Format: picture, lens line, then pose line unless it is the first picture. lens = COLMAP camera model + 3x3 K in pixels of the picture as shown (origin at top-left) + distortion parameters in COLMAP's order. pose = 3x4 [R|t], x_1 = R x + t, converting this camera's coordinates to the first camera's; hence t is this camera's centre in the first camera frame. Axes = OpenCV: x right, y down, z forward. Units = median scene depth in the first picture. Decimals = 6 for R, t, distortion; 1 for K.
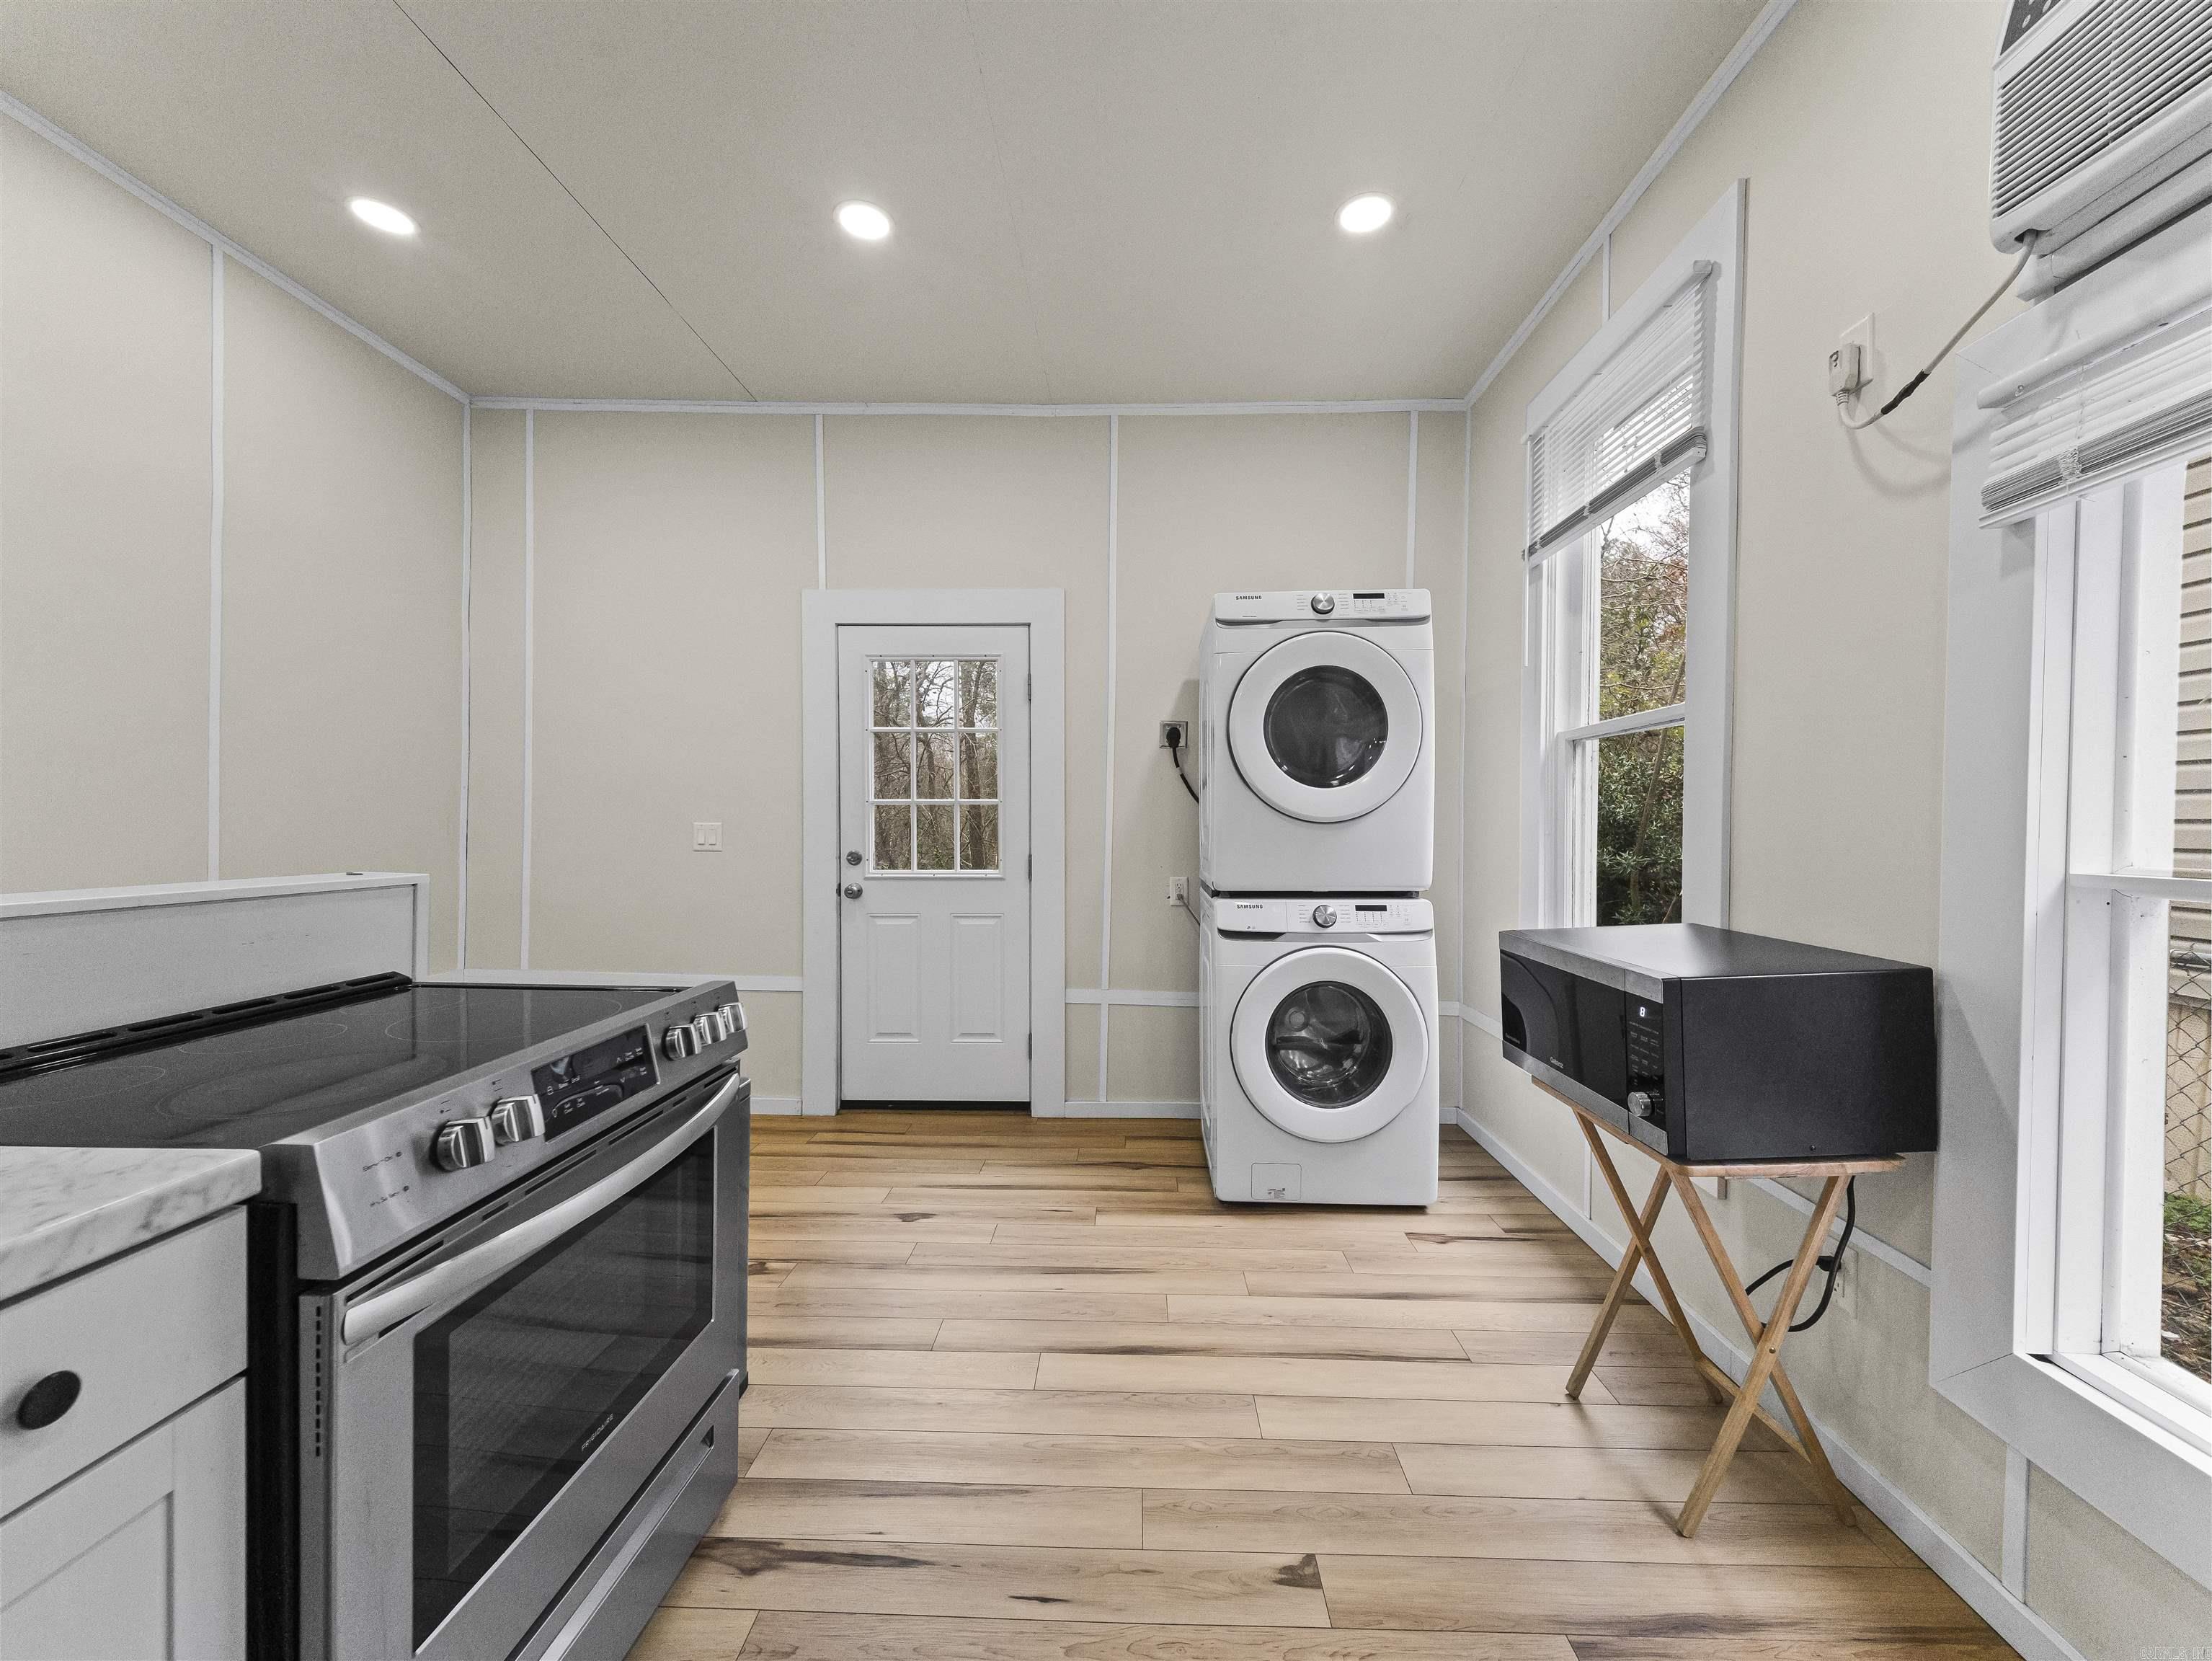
lens RADIAL K [[857.3, 0, 1113.1], [0, 857.3, 832.2], [0, 0, 1]] dist [0.019828, -0.000270]
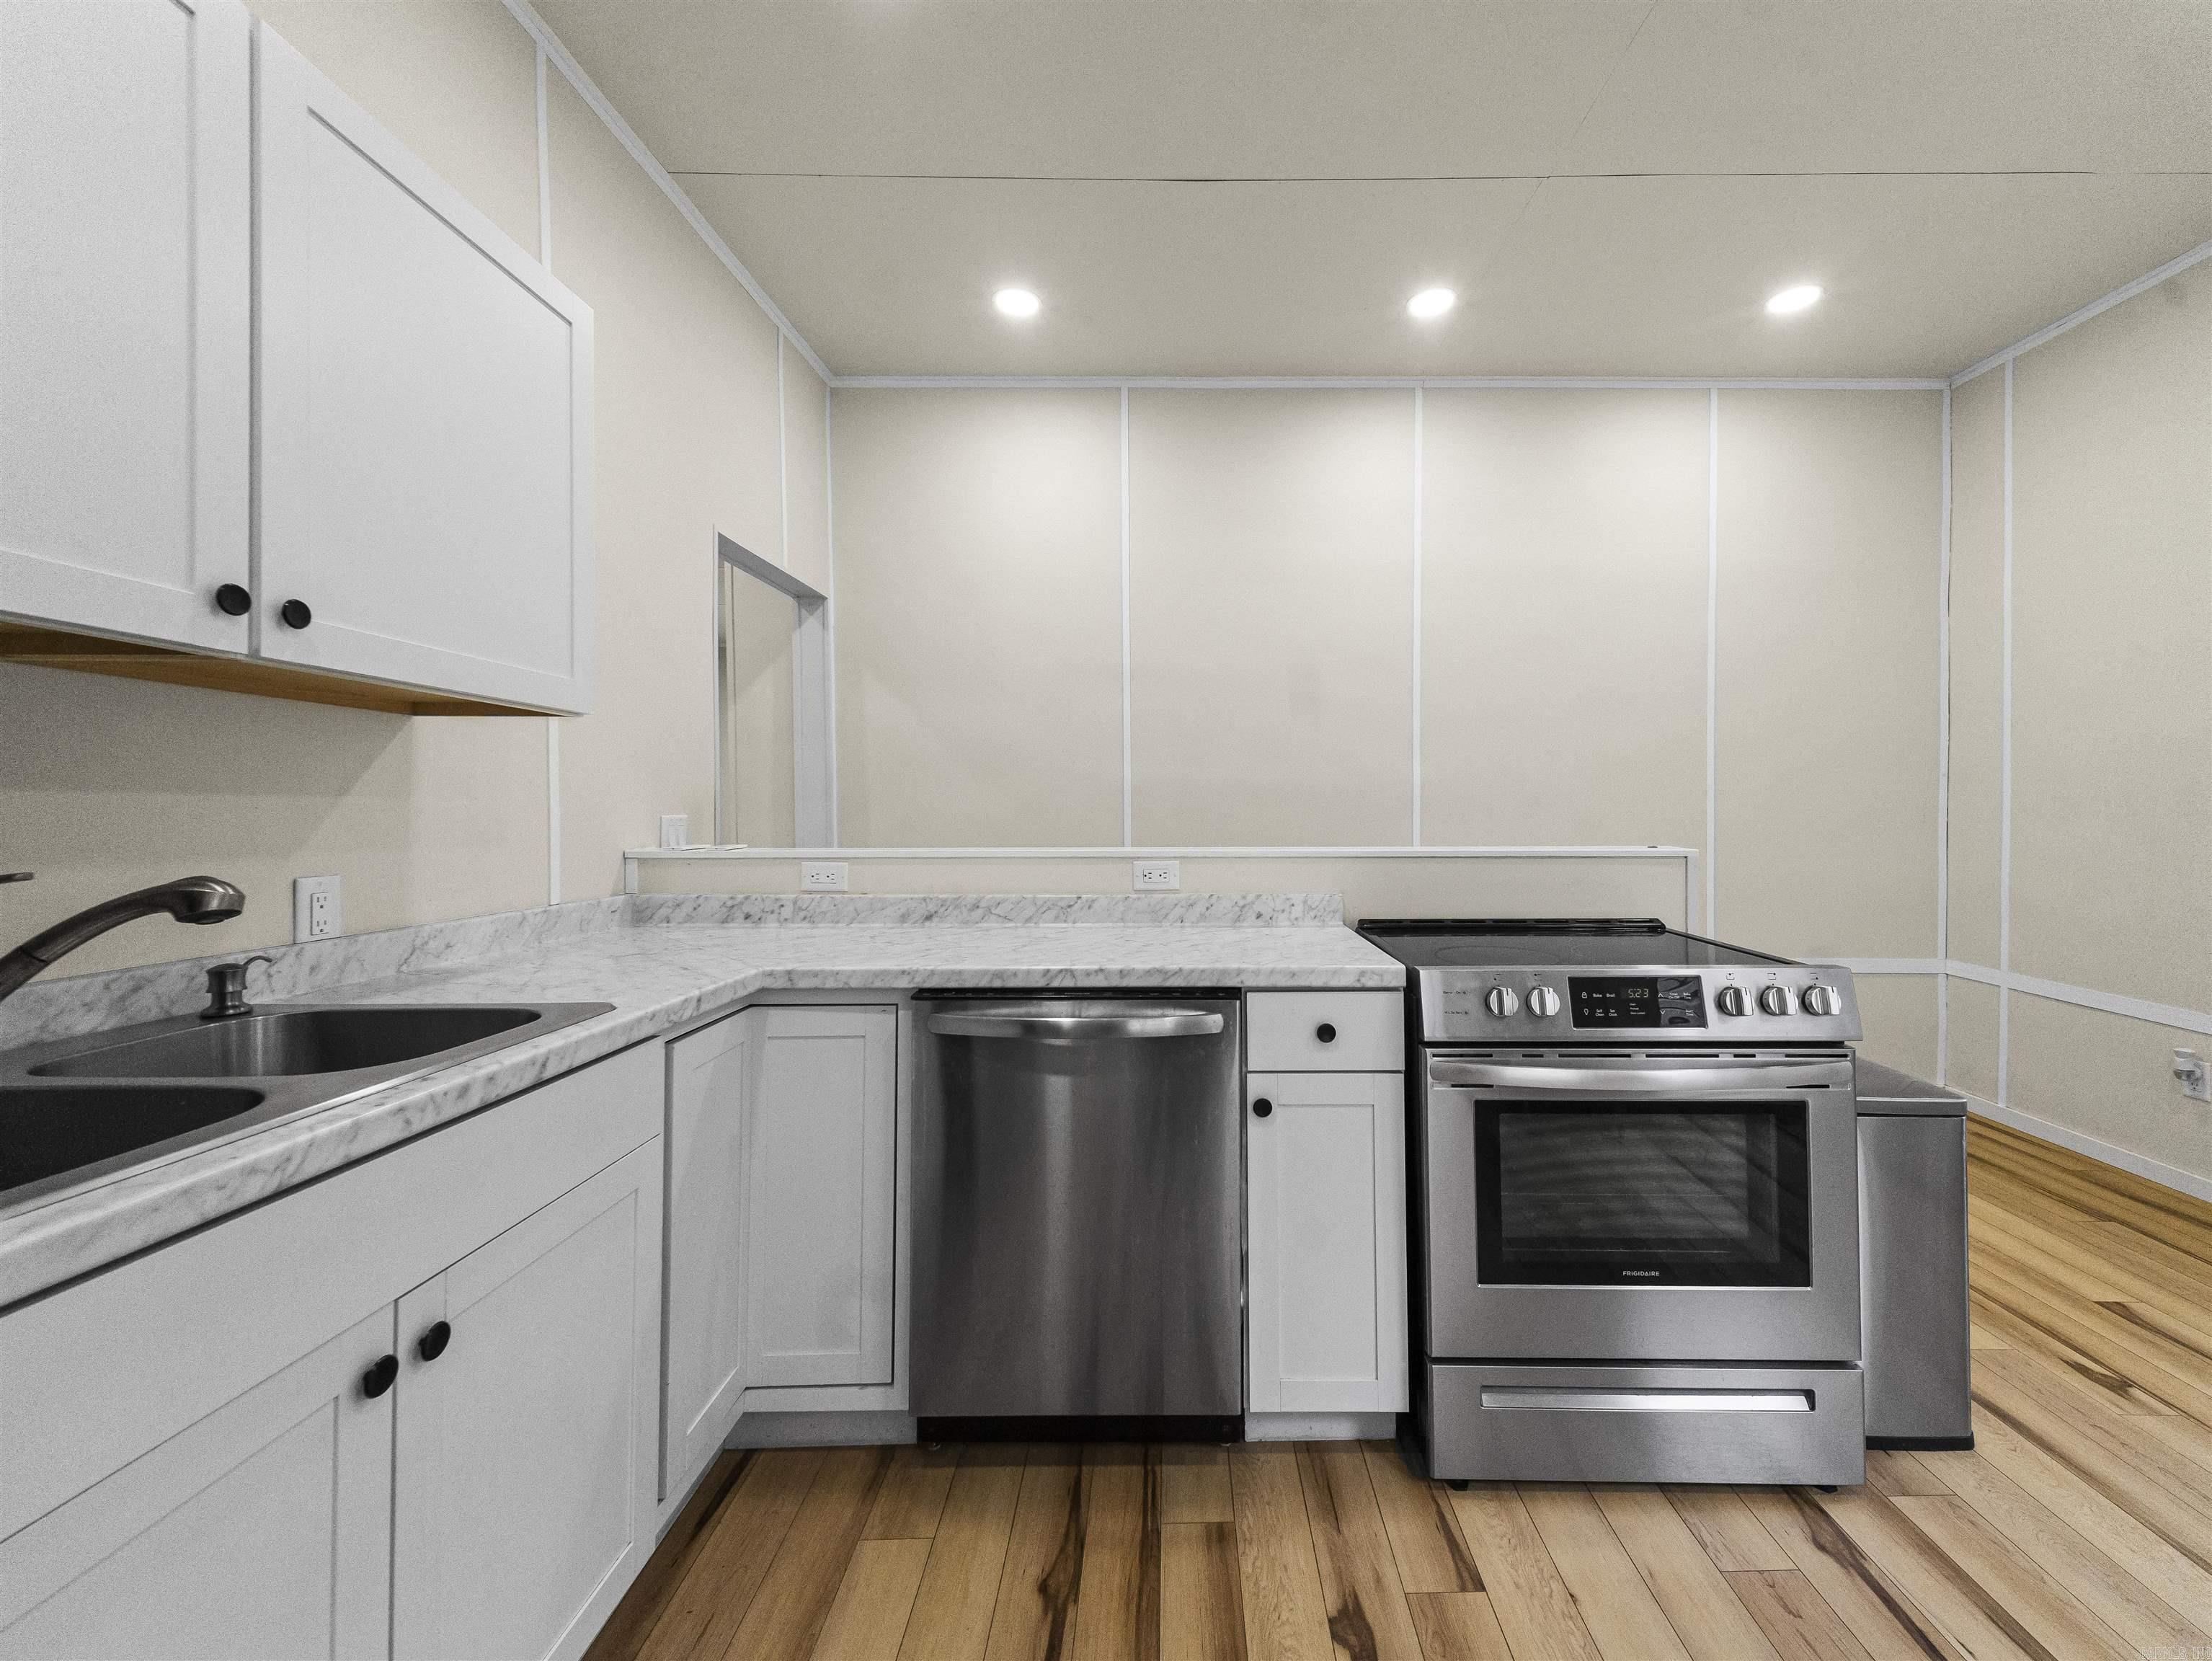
lens RADIAL K [[878.4, 0, 1174.2], [0, 878.4, 808.3], [0, 0, 1]] dist [0.024153, -0.000454]
pose [[0.053004, -0.007458, -0.998566, 0.523880], [-0.008347, 0.999934, -0.007912, 0.004735], [0.998559, 0.008754, 0.052938, 0.164754]]
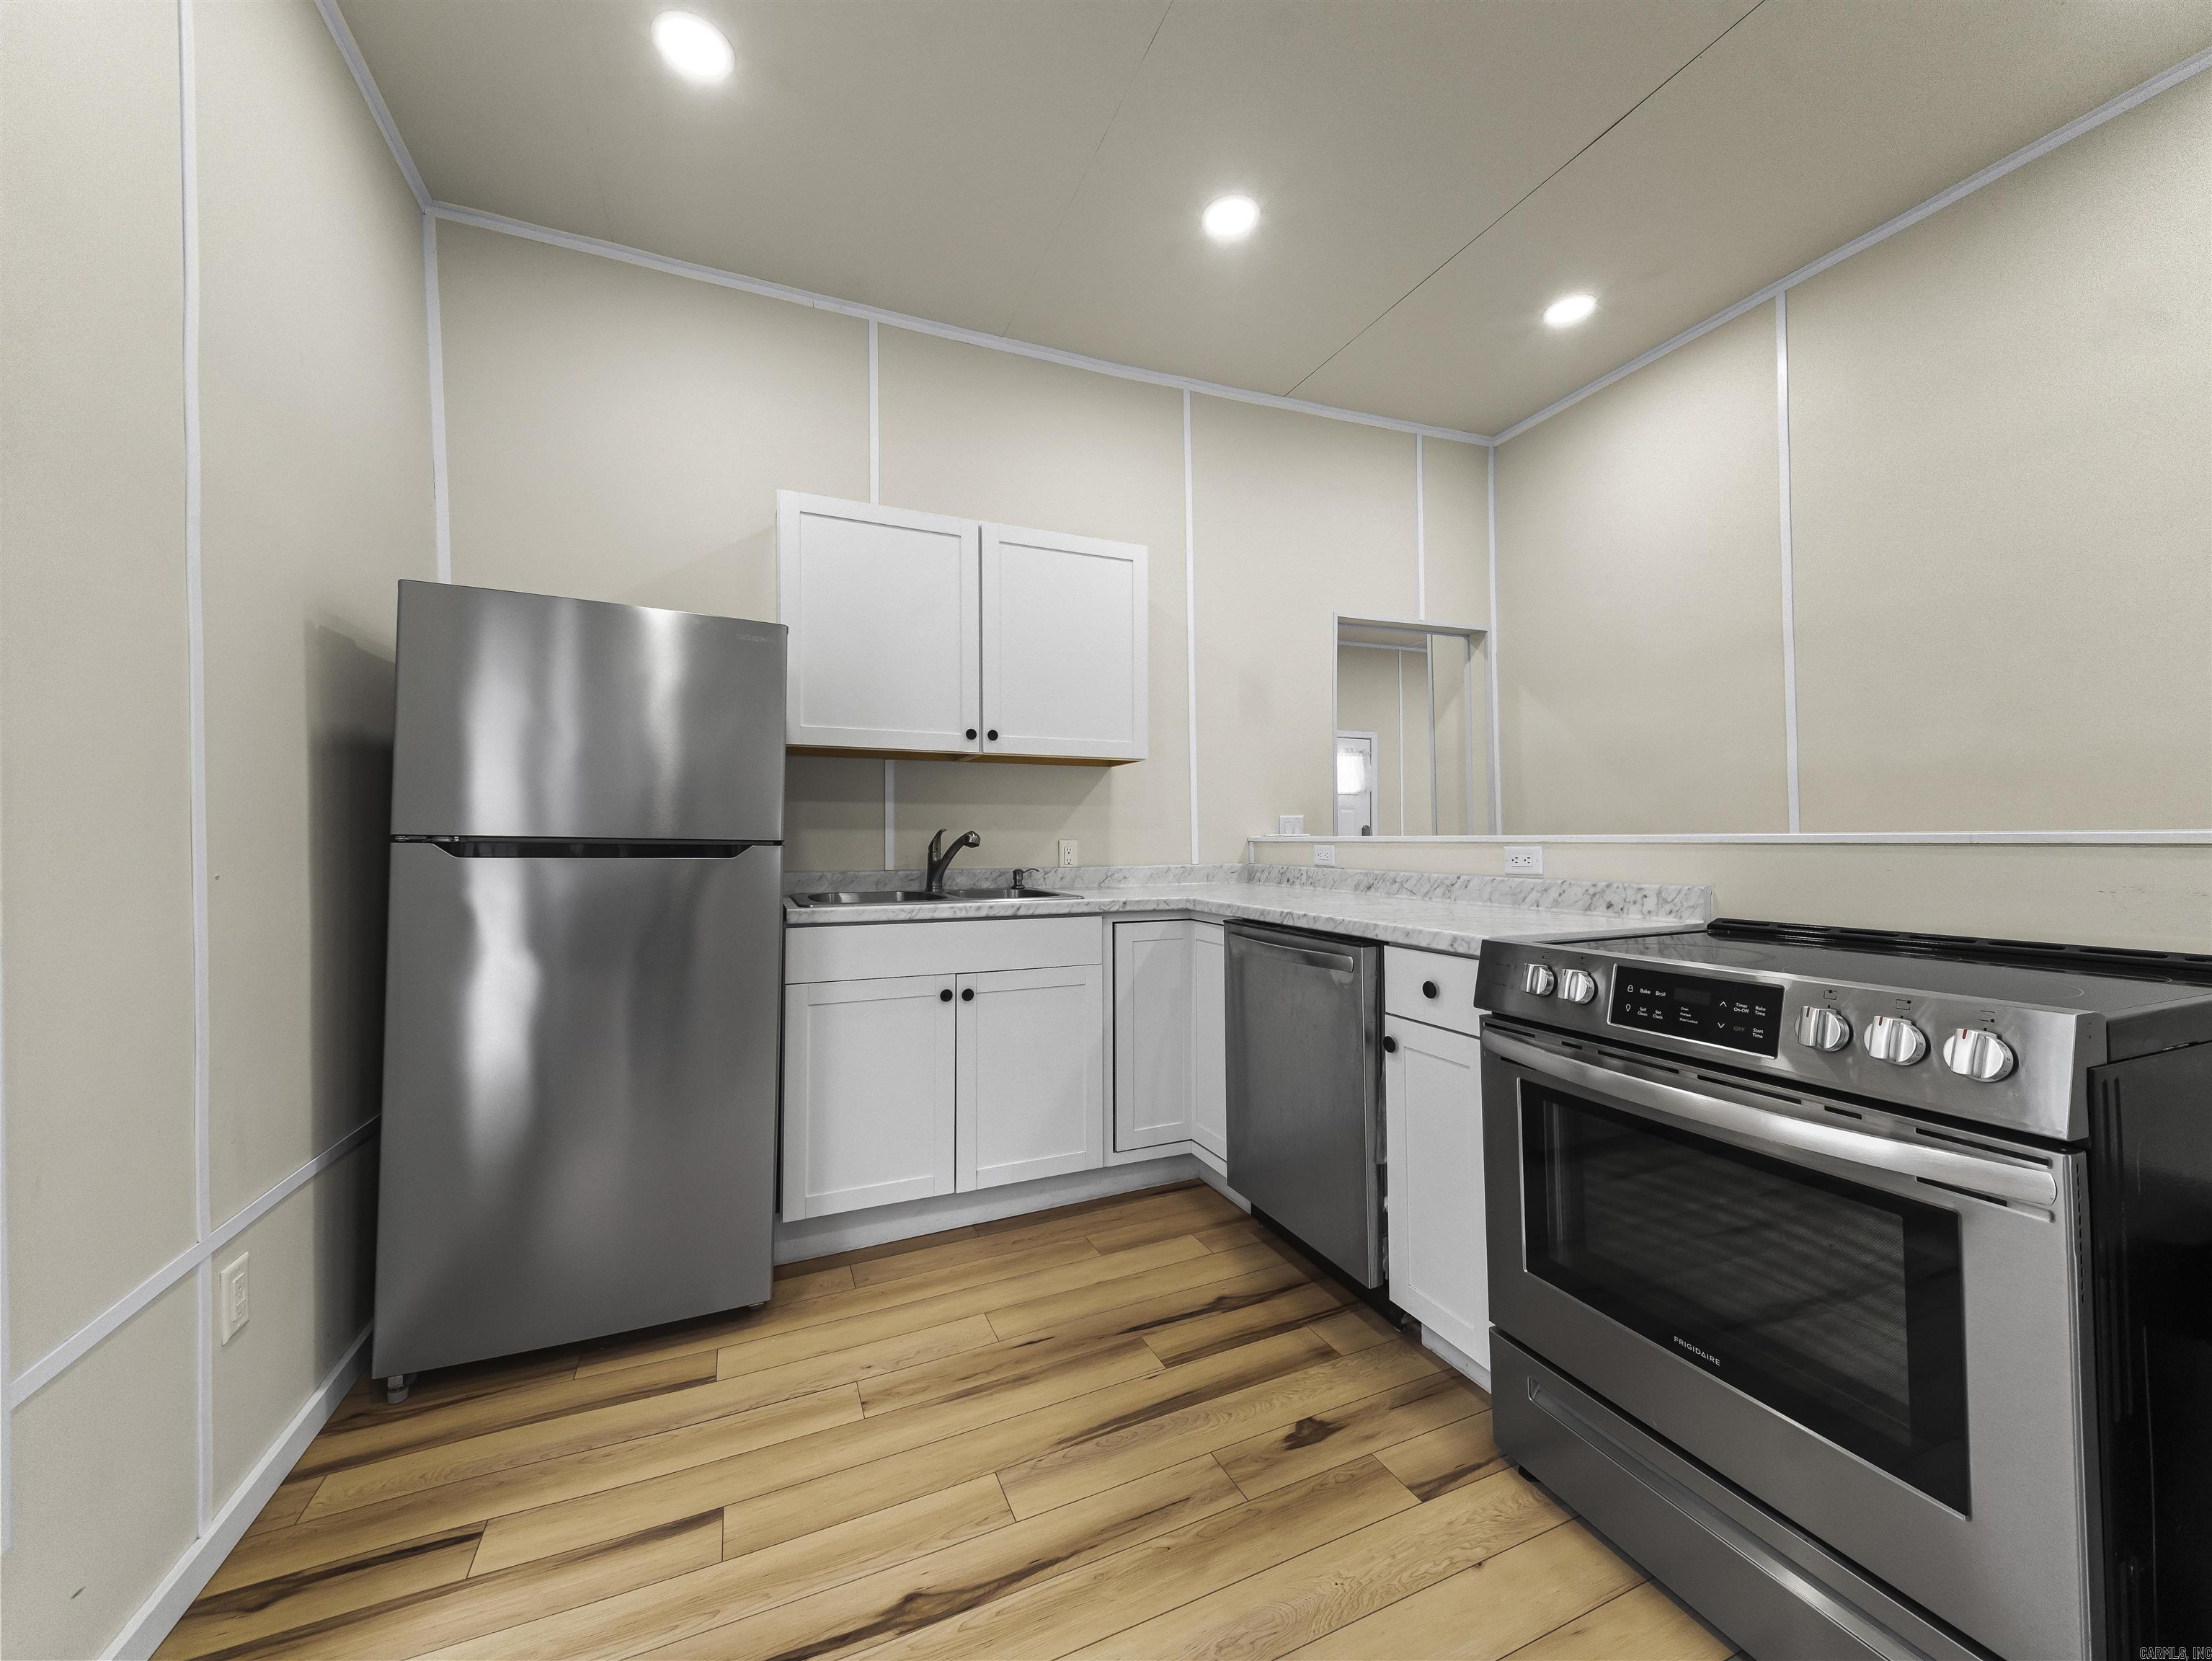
lens RADIAL K [[857.3, 0, 1113.1], [0, 857.3, 832.2], [0, 0, 1]] dist [0.019828, -0.000270]
pose [[-0.900784, -0.000396, -0.434268, 0.353516], [-0.000598, 1.000000, 0.000330, 0.054377], [0.434268, 0.000557, -0.900784, 1.195125]]
